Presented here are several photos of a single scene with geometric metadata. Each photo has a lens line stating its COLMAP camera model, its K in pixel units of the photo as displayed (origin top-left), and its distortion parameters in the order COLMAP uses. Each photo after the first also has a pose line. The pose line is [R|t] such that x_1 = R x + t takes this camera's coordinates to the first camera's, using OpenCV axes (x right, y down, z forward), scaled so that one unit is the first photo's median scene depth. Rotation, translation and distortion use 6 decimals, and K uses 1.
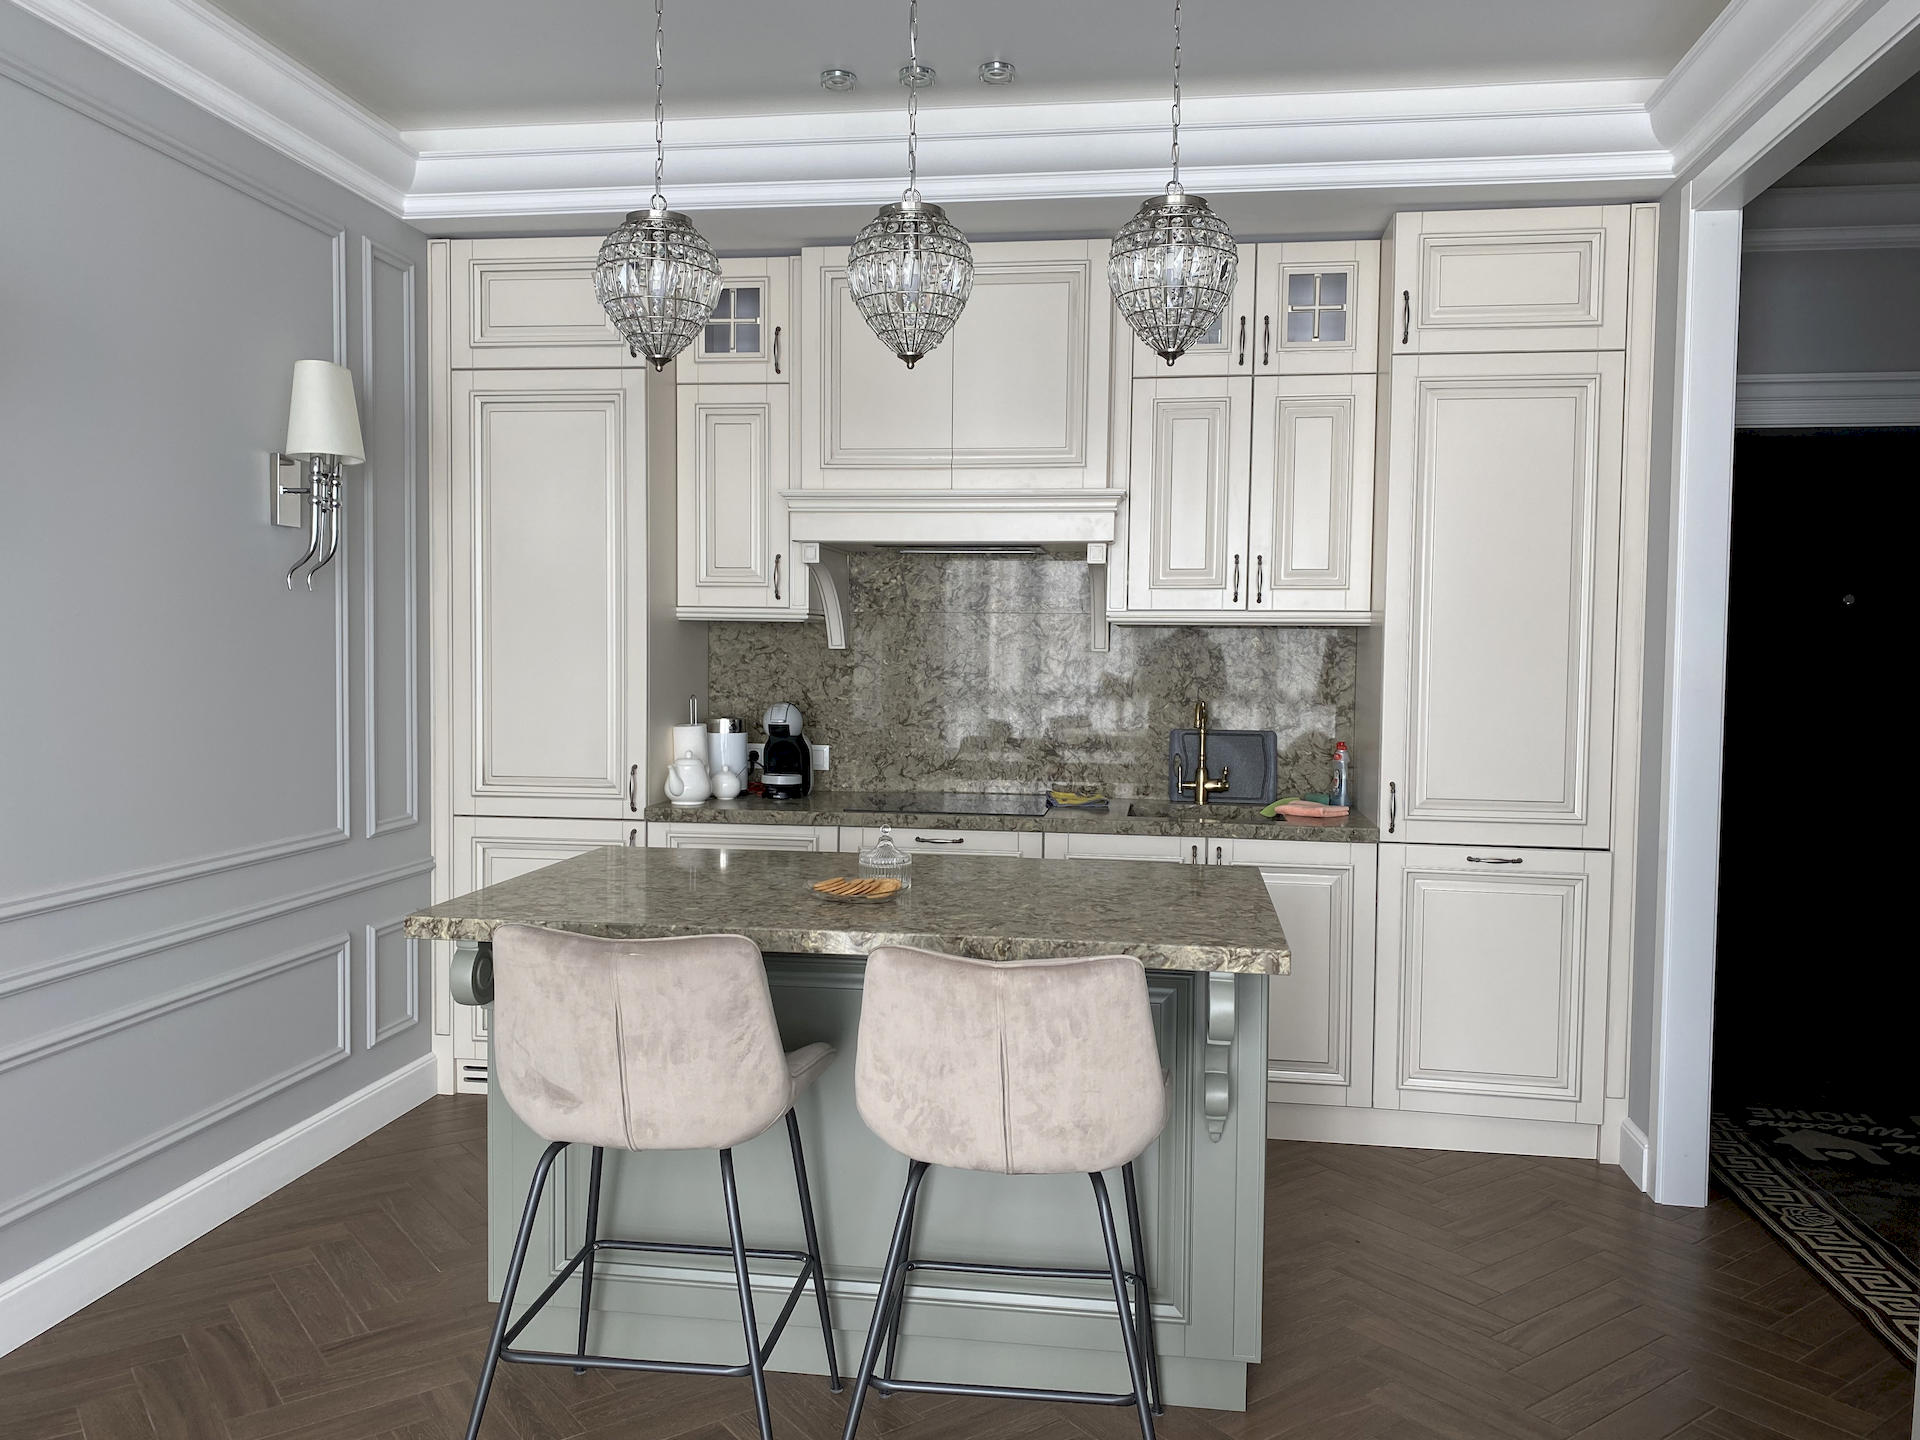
lens RADIAL K [[1439.2, 0, 960.6], [0, 1439.2, 720.7], [0, 0, 1]] dist [0.045147, -0.033302]
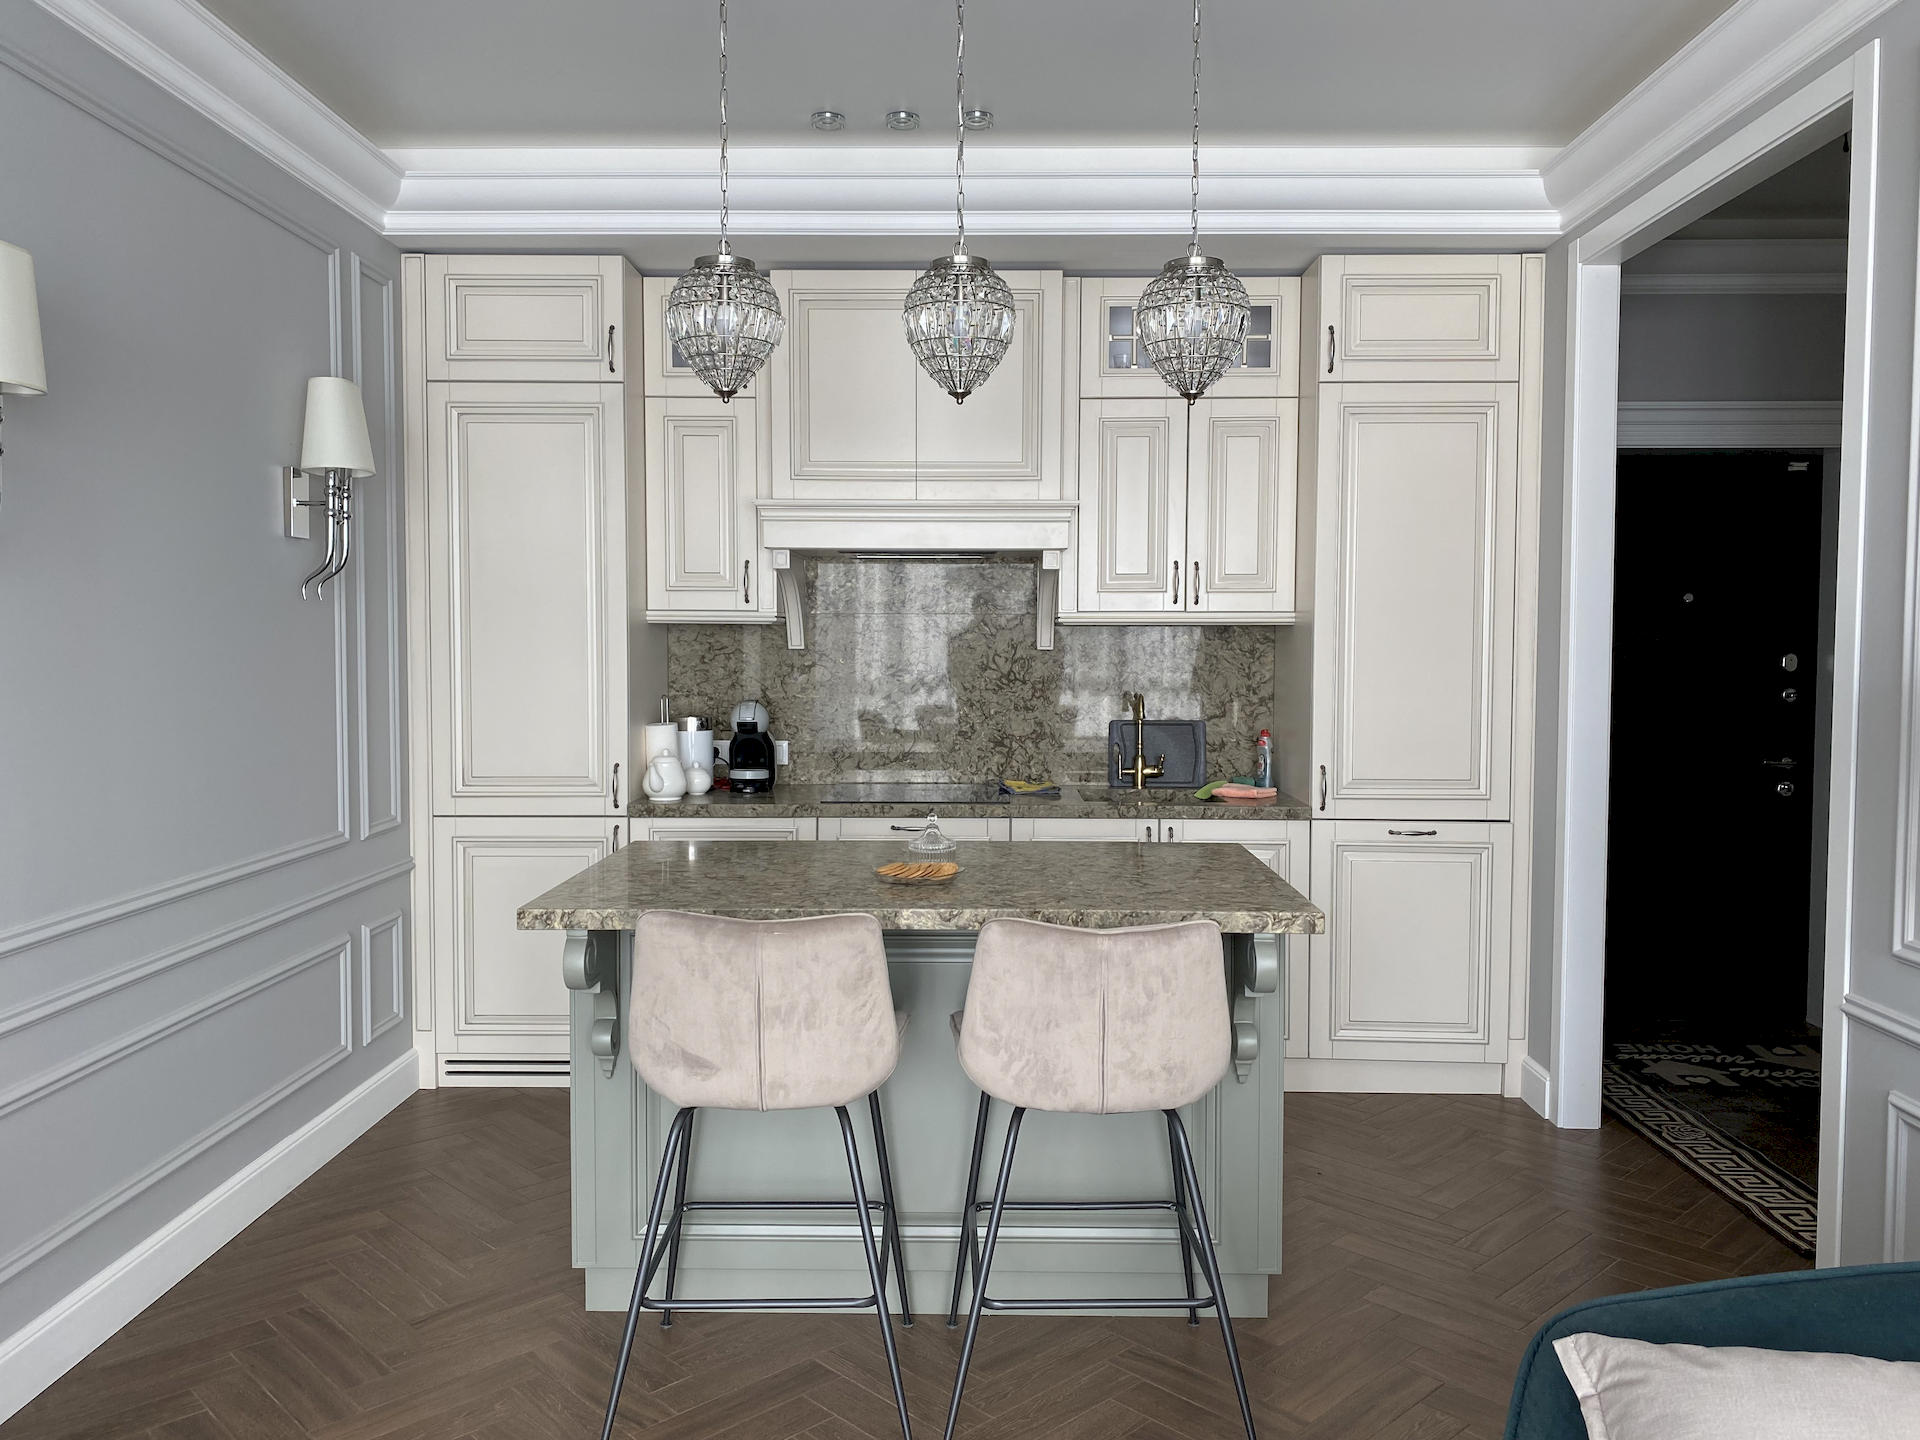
lens RADIAL K [[1439.2, 0, 961.8], [0, 1439.2, 711.9], [0, 0, 1]] dist [0.045147, -0.033302]
pose [[0.991694, -0.015404, 0.127691, -0.122262], [0.015123, 0.999881, 0.003176, -0.006641], [-0.127724, -0.001218, 0.991809, -0.070766]]
